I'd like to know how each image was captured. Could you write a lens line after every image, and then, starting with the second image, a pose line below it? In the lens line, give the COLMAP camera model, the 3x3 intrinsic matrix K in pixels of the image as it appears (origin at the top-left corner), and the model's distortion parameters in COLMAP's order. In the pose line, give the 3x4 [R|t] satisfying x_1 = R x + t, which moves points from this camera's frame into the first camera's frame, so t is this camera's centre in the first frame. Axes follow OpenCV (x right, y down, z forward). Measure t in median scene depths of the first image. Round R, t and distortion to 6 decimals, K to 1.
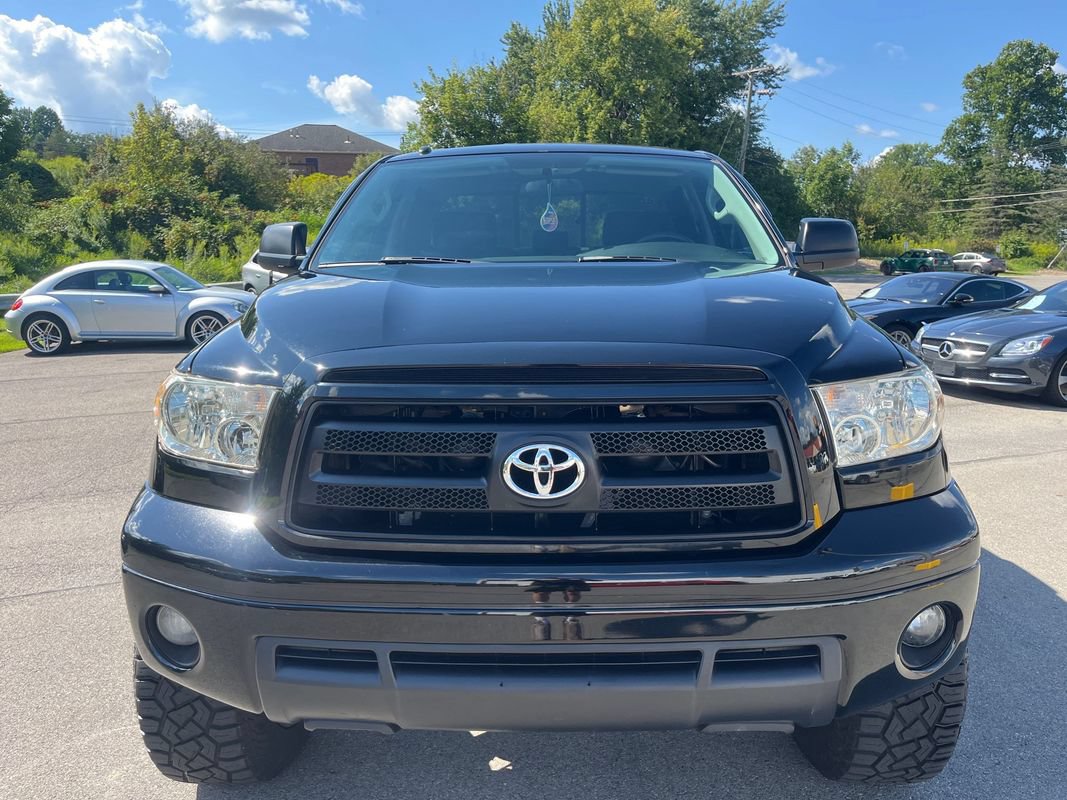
lens RADIAL K [[815.4, 0, 535.5], [0, 815.4, 401.6], [0, 0, 1]] dist [0.070873, -0.096514]
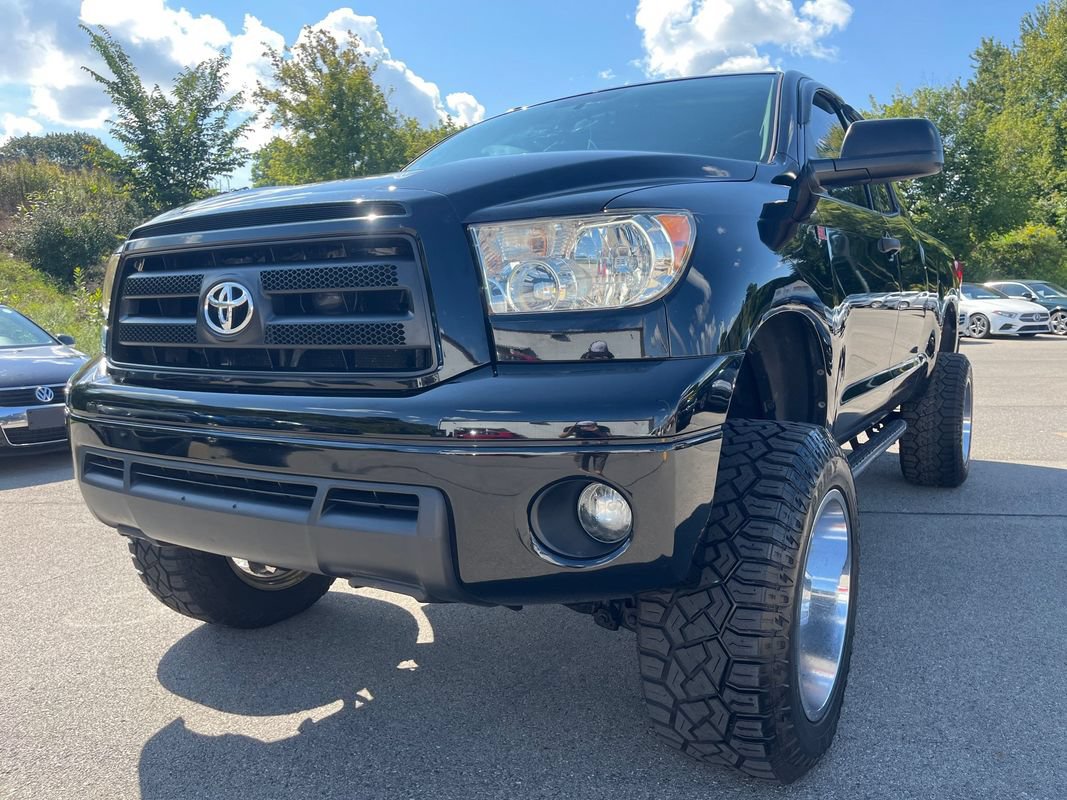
lens RADIAL K [[815.4, 0, 536.9], [0, 815.4, 397.2], [0, 0, 1]] dist [0.070873, -0.096514]
pose [[0.858237, 0.047923, -0.511012, 0.672396], [-0.080158, 0.995929, -0.041226, 0.156583], [0.506956, 0.076343, 0.858585, 0.204616]]
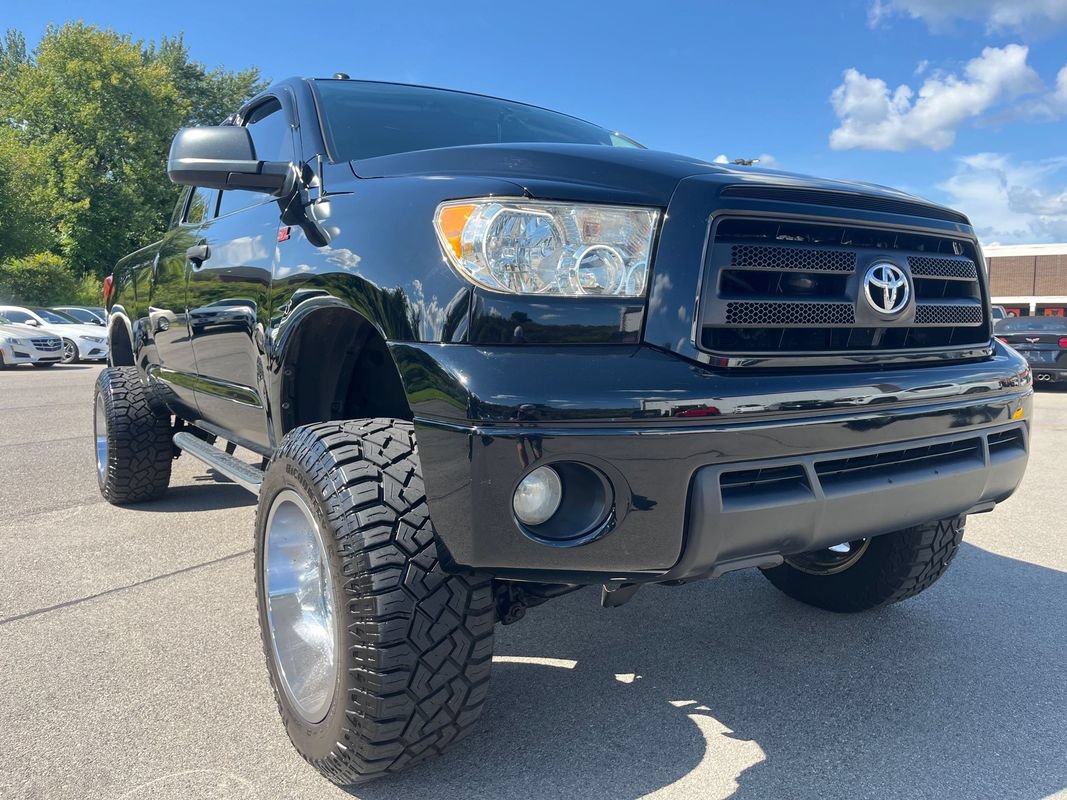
lens RADIAL K [[815.4, 0, 535.1], [0, 815.4, 394.7], [0, 0, 1]] dist [0.070873, -0.096514]
pose [[0.819758, -0.045880, 0.570870, -0.749589], [0.101334, 0.992678, -0.065734, 0.184908], [-0.563674, 0.111735, 0.818405, 0.267299]]
